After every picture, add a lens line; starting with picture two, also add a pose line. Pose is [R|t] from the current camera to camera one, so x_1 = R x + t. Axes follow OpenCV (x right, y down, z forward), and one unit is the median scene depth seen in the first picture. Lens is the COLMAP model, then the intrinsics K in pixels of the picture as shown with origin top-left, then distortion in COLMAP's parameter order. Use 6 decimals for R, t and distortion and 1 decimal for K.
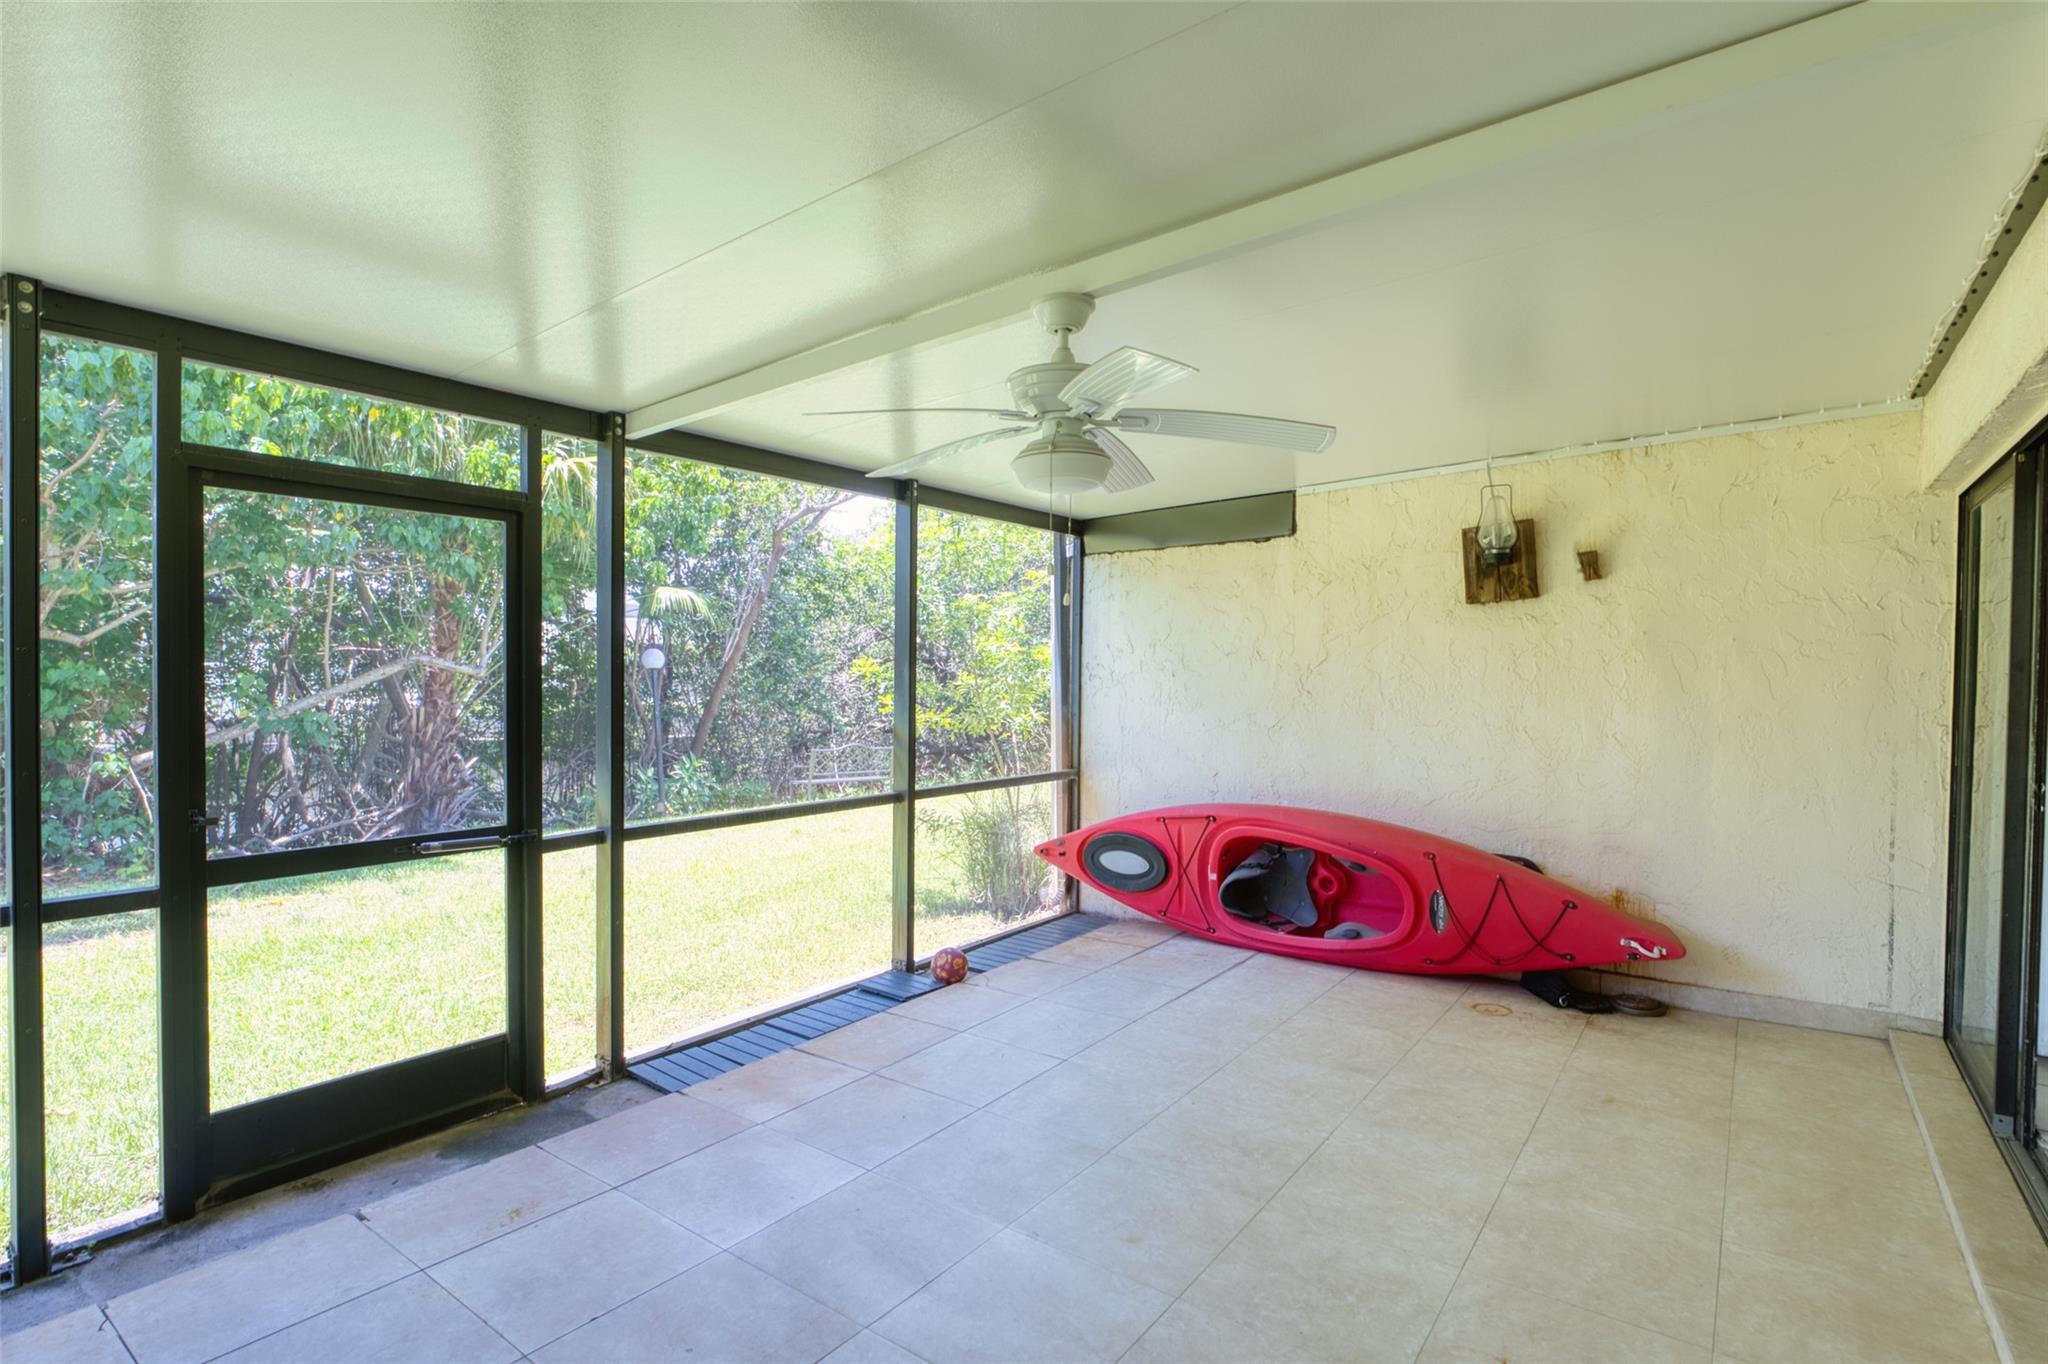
lens RADIAL K [[990.5, 0, 1030.0], [0, 990.5, 692.1], [0, 0, 1]] dist [-0.002077, -0.000667]
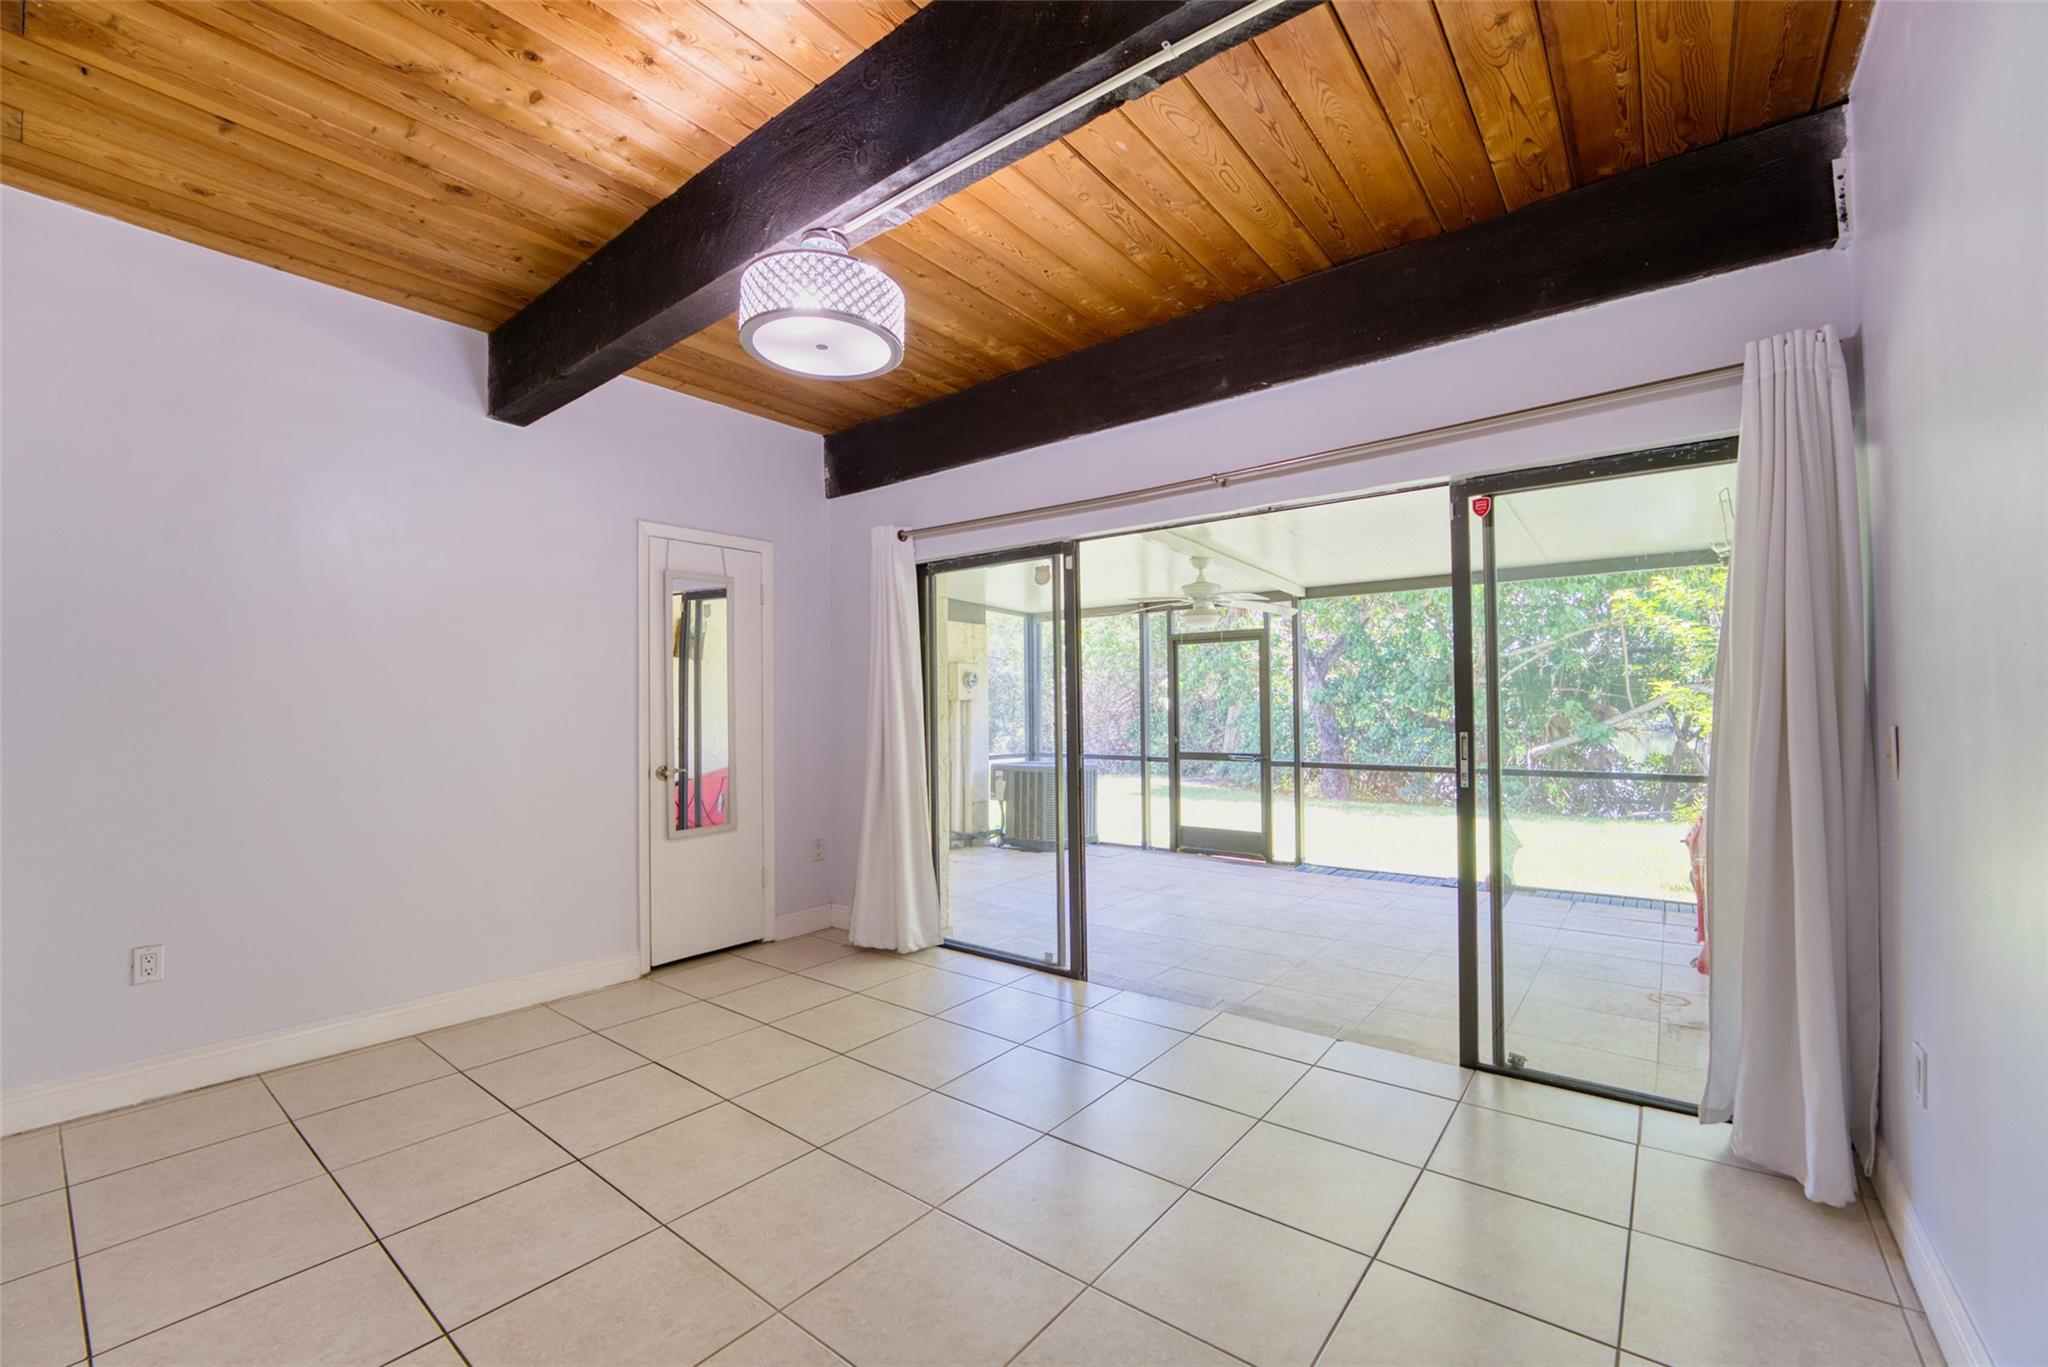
lens RADIAL K [[827.1, 0, 1014.2], [0, 827.1, 688.2], [0, 0, 1]] dist [-0.025037, 0.000491]
pose [[-0.036620, -0.027767, -0.998943, 1.817951], [-0.011509, 0.999559, -0.027362, 0.027946], [0.999263, 0.010495, -0.036924, 0.444403]]
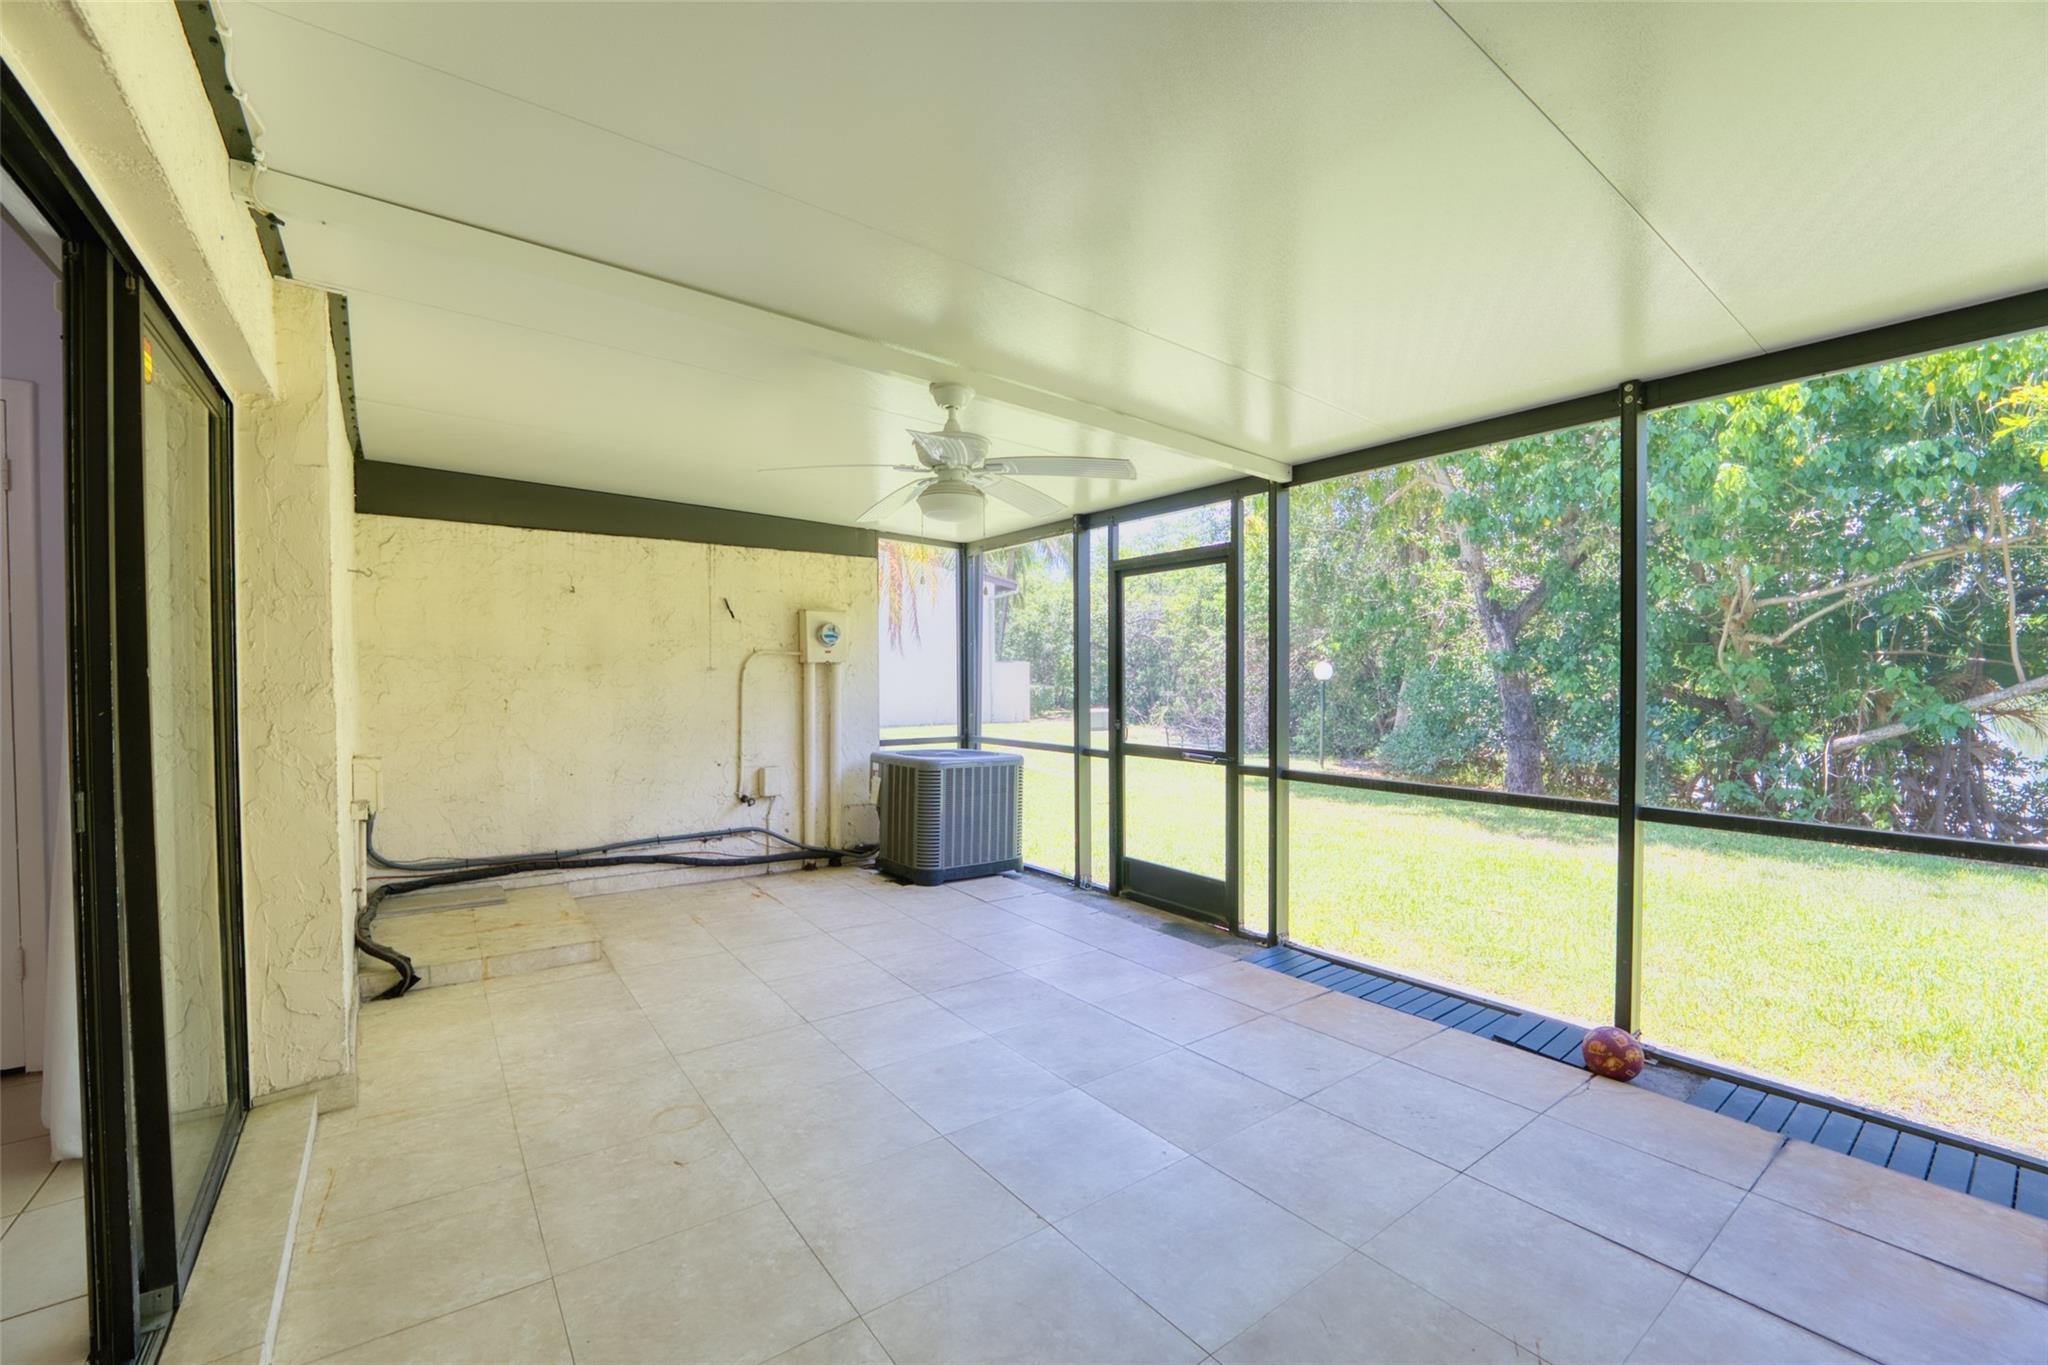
lens RADIAL K [[827.1, 0, 1014.2], [0, 827.1, 687.2], [0, 0, 1]] dist [-0.025037, 0.000491]
pose [[-0.292403, 0.008838, -0.956254, 0.897784], [-0.016657, 0.999759, 0.014333, 0.017358], [0.956150, 0.020119, -0.292185, 1.123641]]
